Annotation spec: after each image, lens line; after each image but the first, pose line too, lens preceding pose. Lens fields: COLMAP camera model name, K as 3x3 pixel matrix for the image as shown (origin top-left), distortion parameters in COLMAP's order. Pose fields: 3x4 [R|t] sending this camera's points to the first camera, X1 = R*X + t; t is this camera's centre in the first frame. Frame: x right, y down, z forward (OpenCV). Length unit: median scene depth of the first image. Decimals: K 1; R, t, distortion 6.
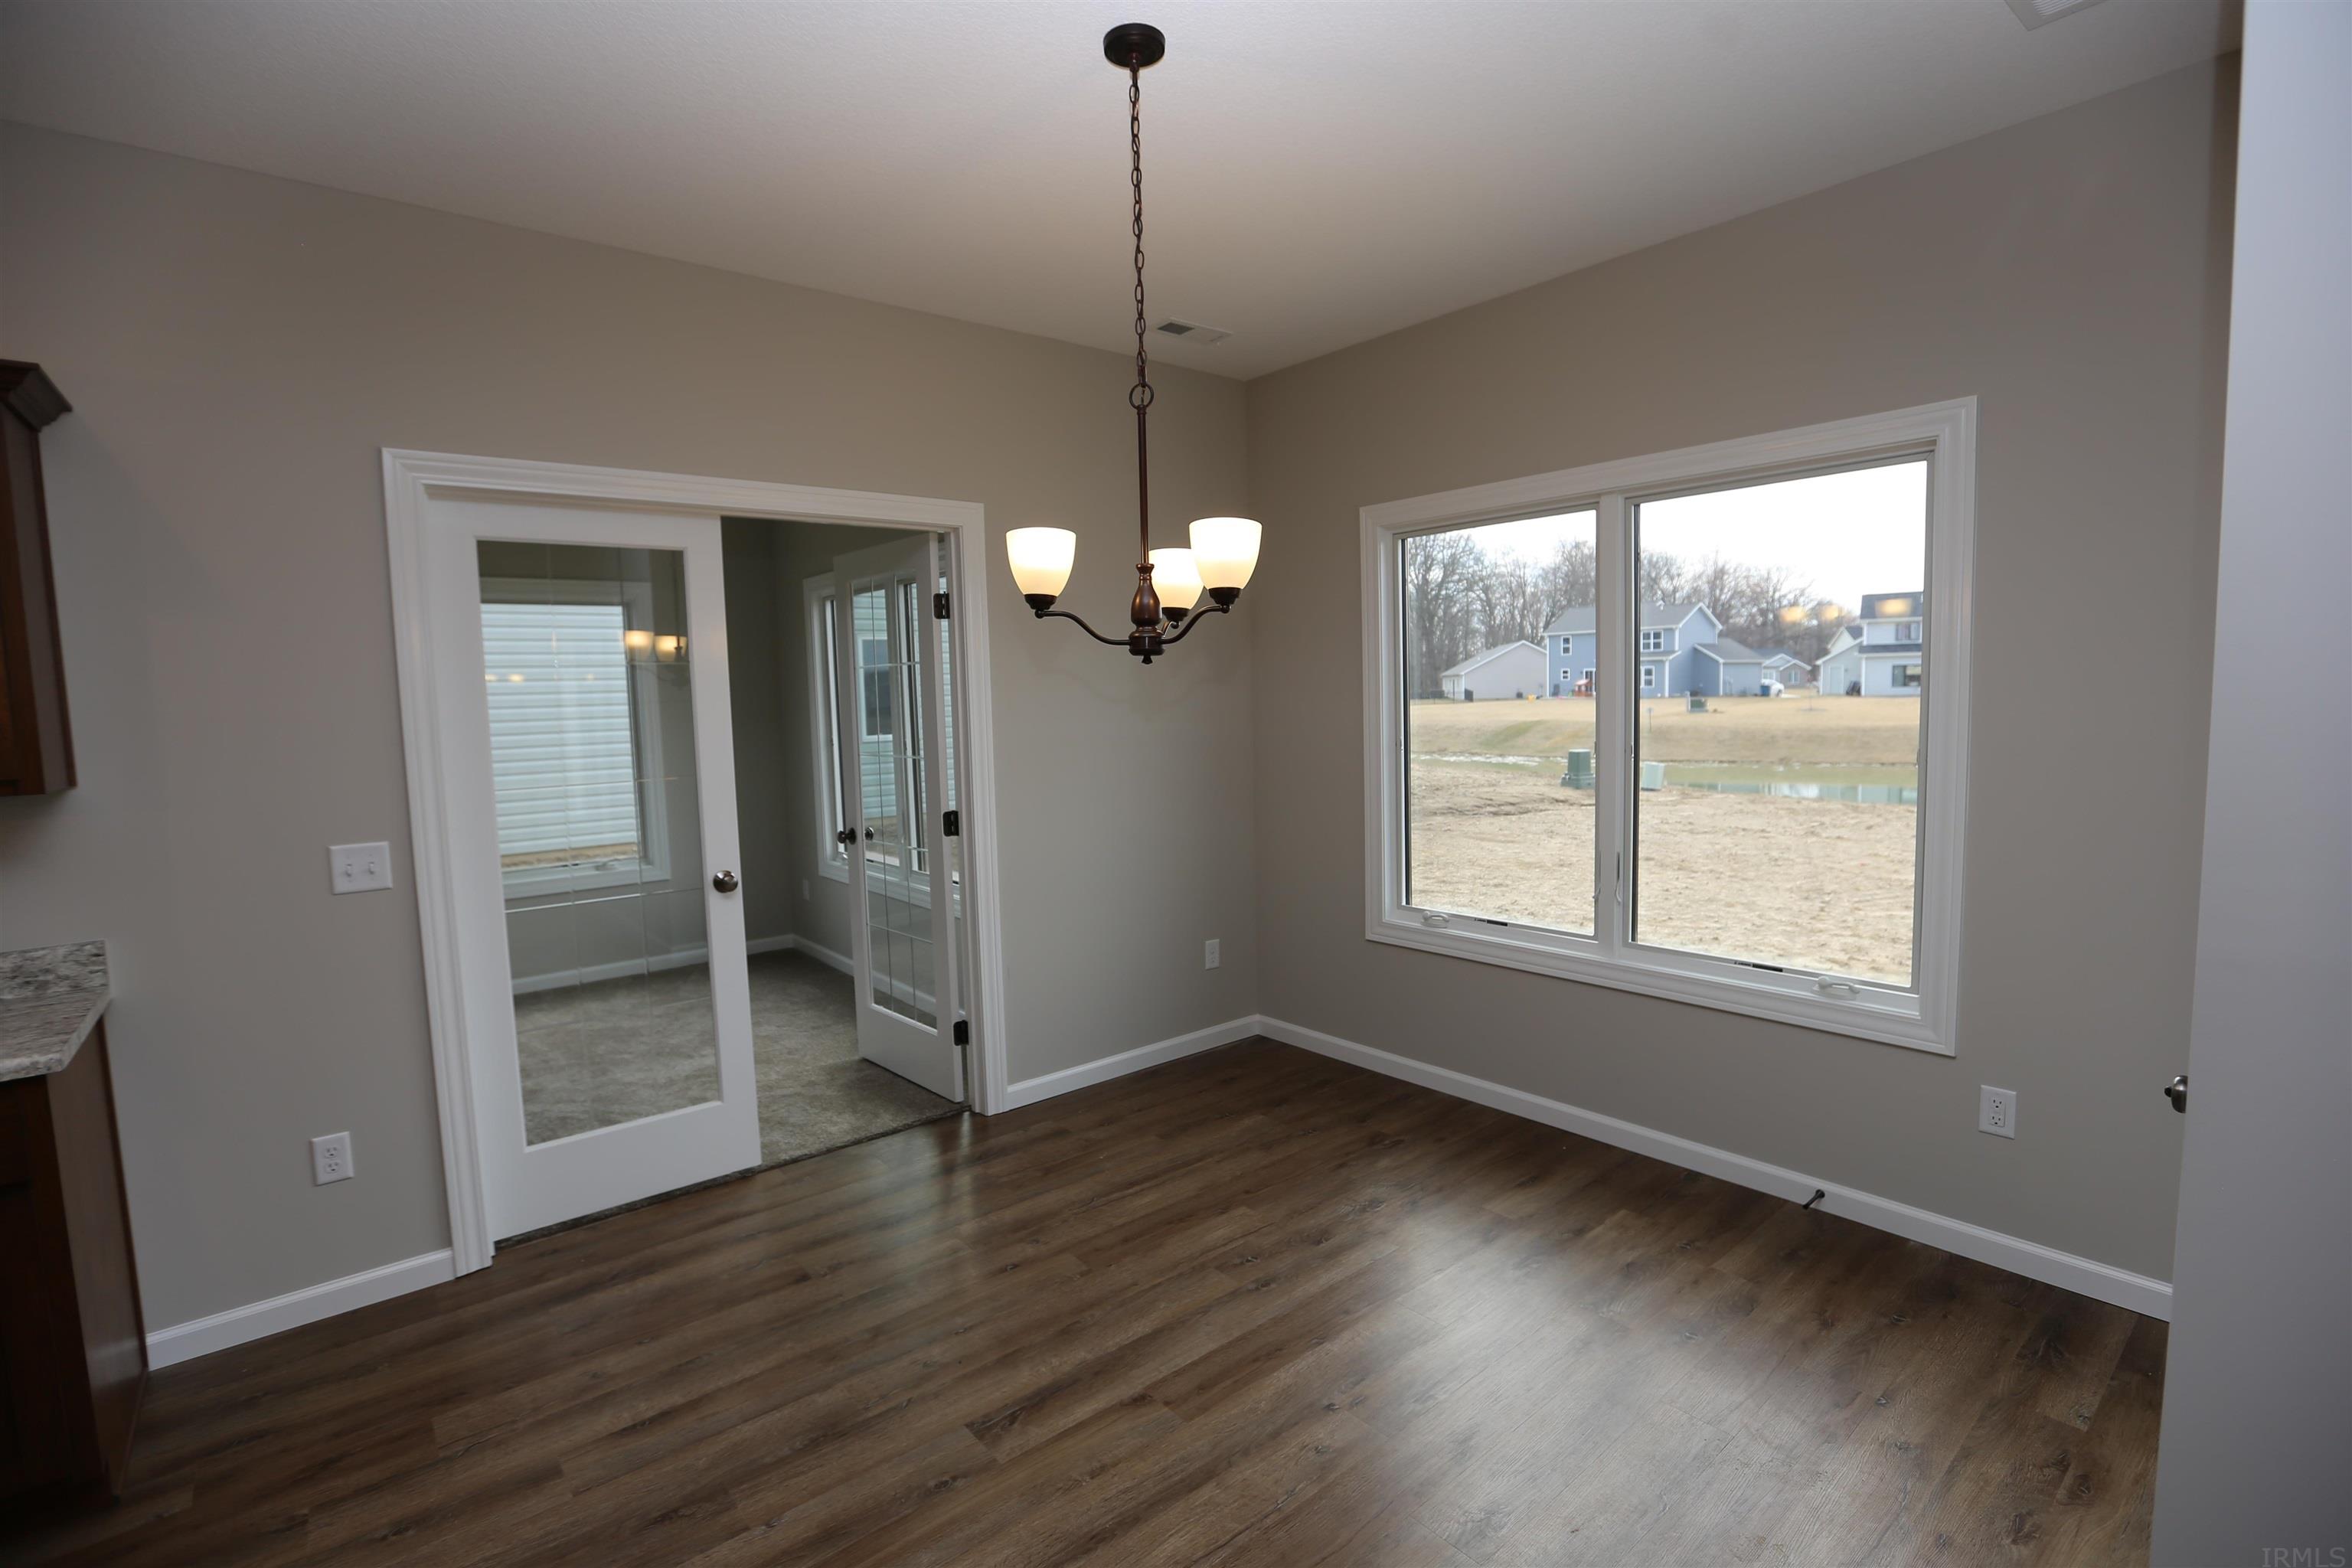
lens RADIAL K [[1071.9, 0, 1176.0], [0, 1071.9, 784.0], [0, 0, 1]] dist [-0.052125, 0.016839]
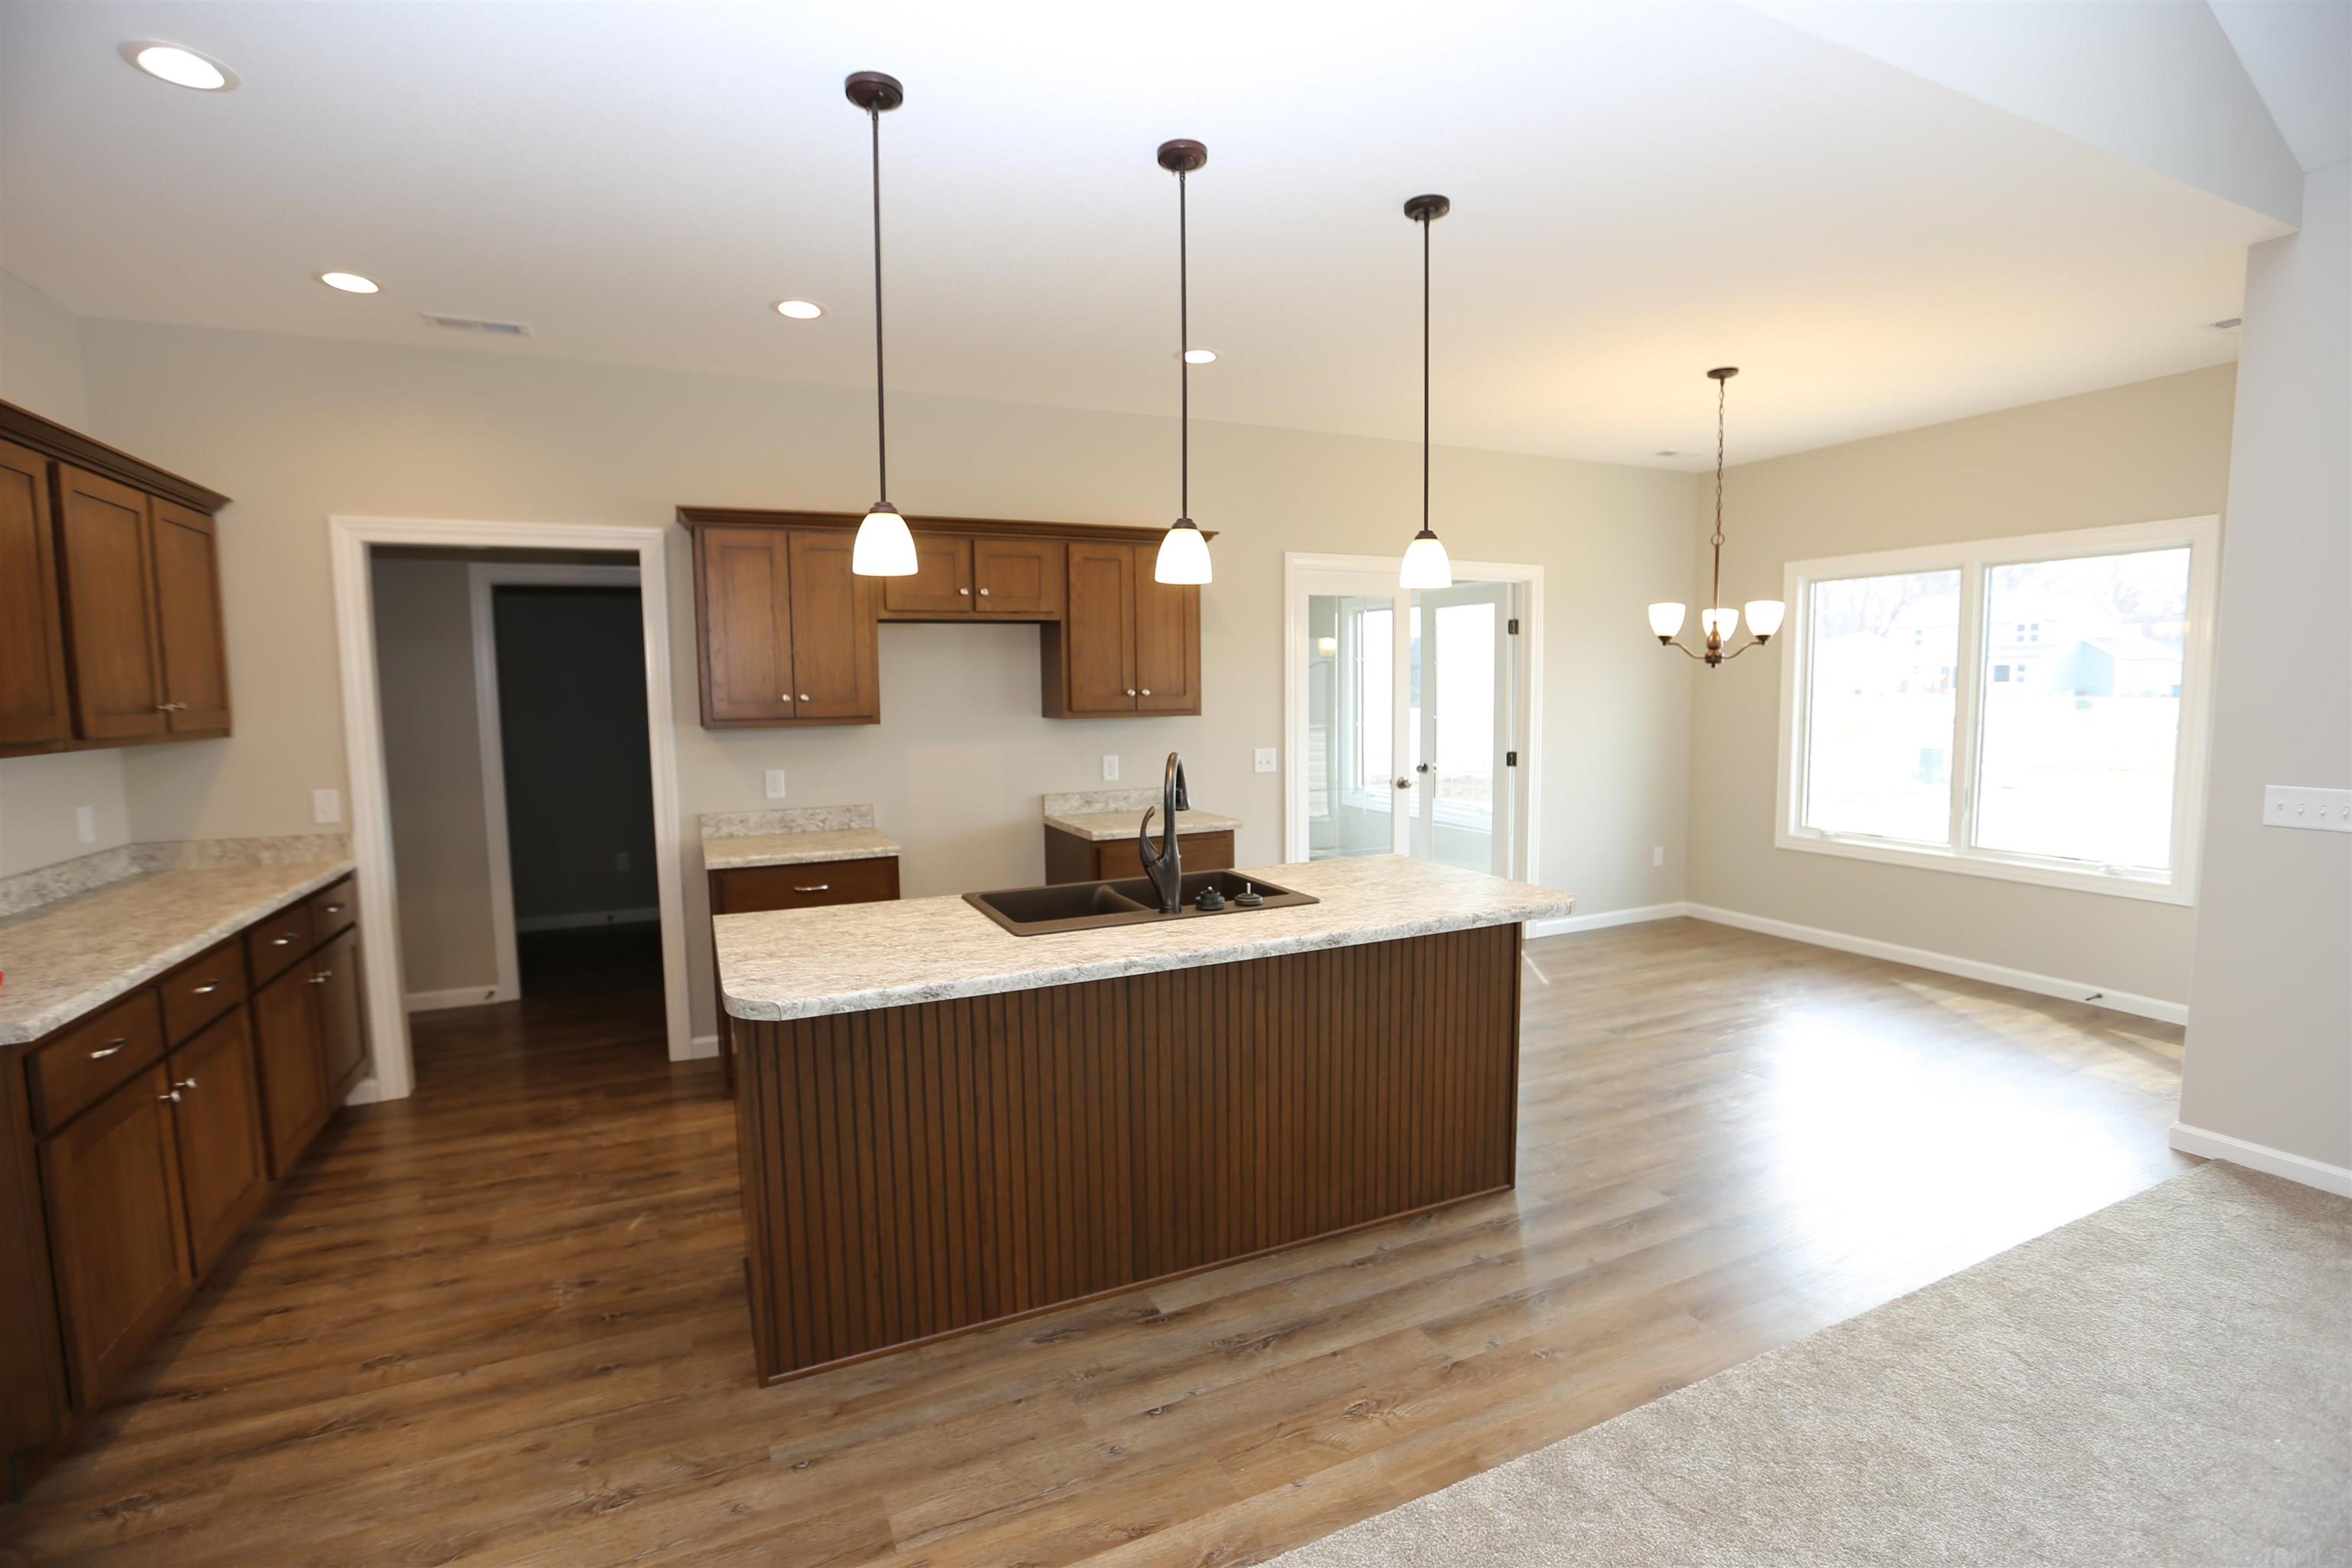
lens RADIAL K [[1071.9, 0, 1176.0], [0, 1071.9, 784.0], [0, 0, 1]] dist [-0.052125, 0.016839]
pose [[0.965868, 0.039074, -0.256071, -0.450499], [-0.036096, 0.999215, 0.016322, 0.105693], [0.256507, -0.006521, 0.966520, -1.132766]]
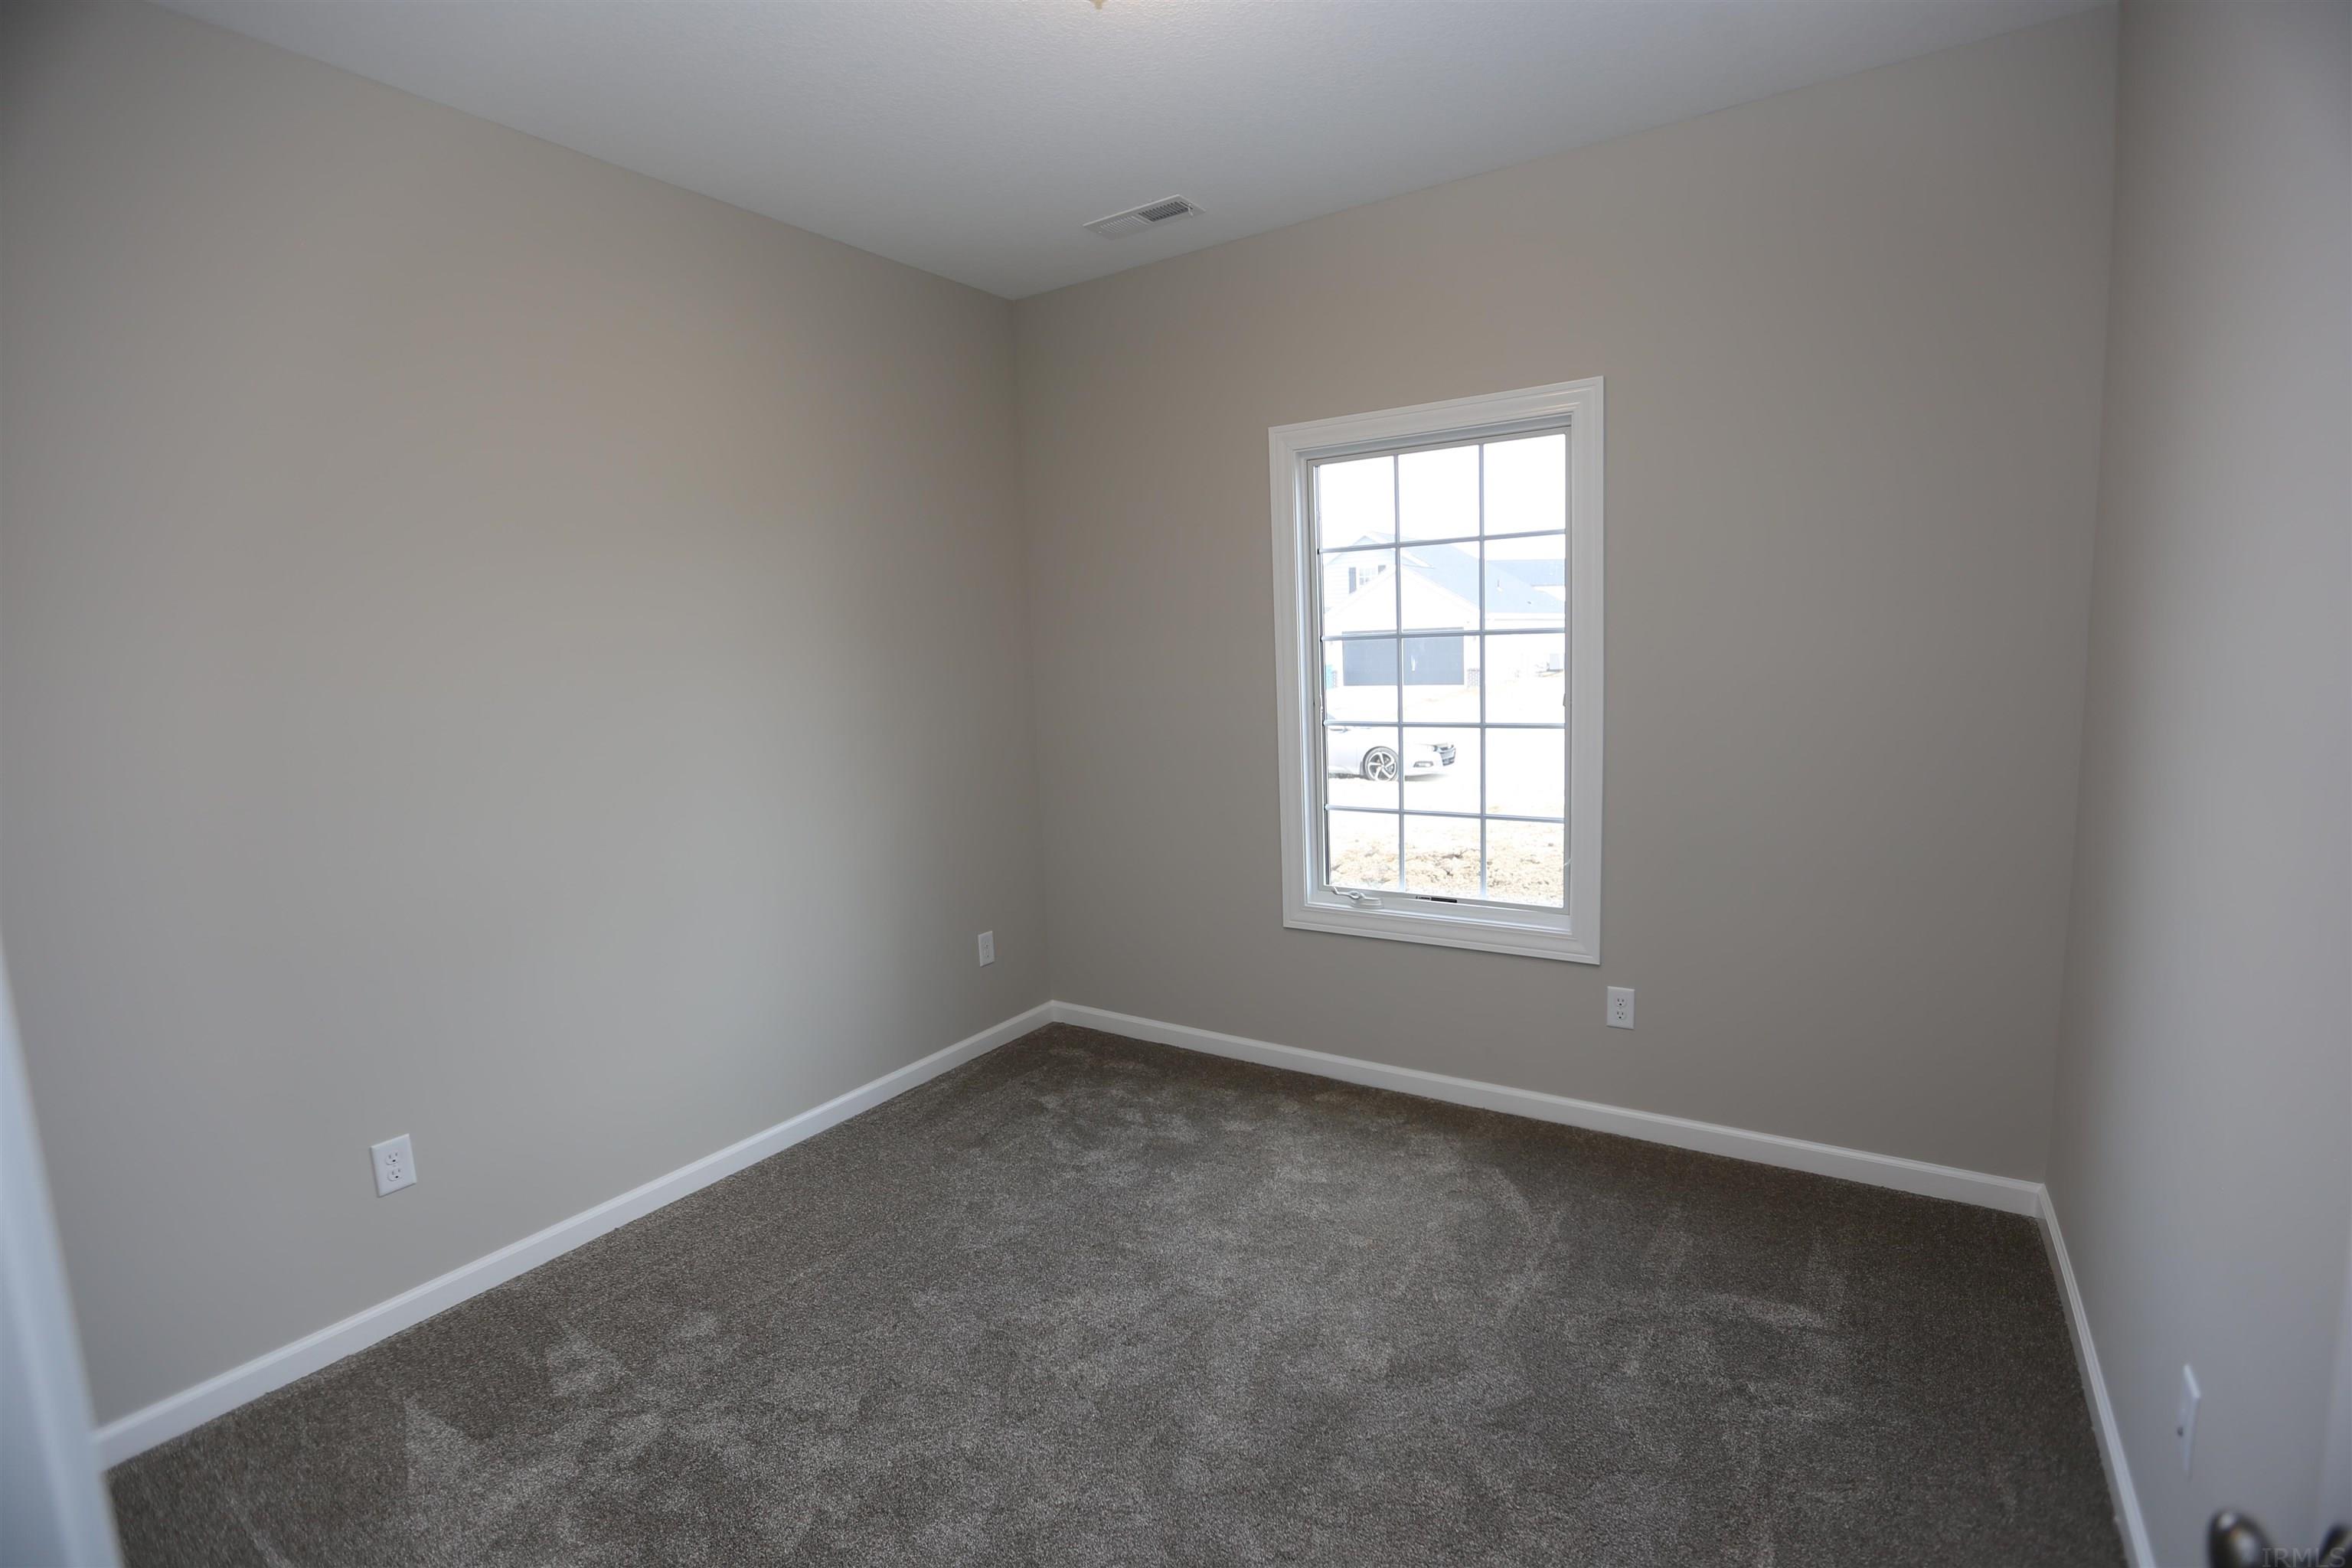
lens RADIAL K [[1080.1, 0, 1176.0], [0, 1080.1, 784.0], [0, 0, 1]] dist [-0.054845, 0.016767]
pose [[0.948703, -0.059467, 0.310527, -0.162361], [0.050160, 0.998023, 0.037877, -0.009203], [-0.312165, -0.020358, 0.949810, 0.178987]]
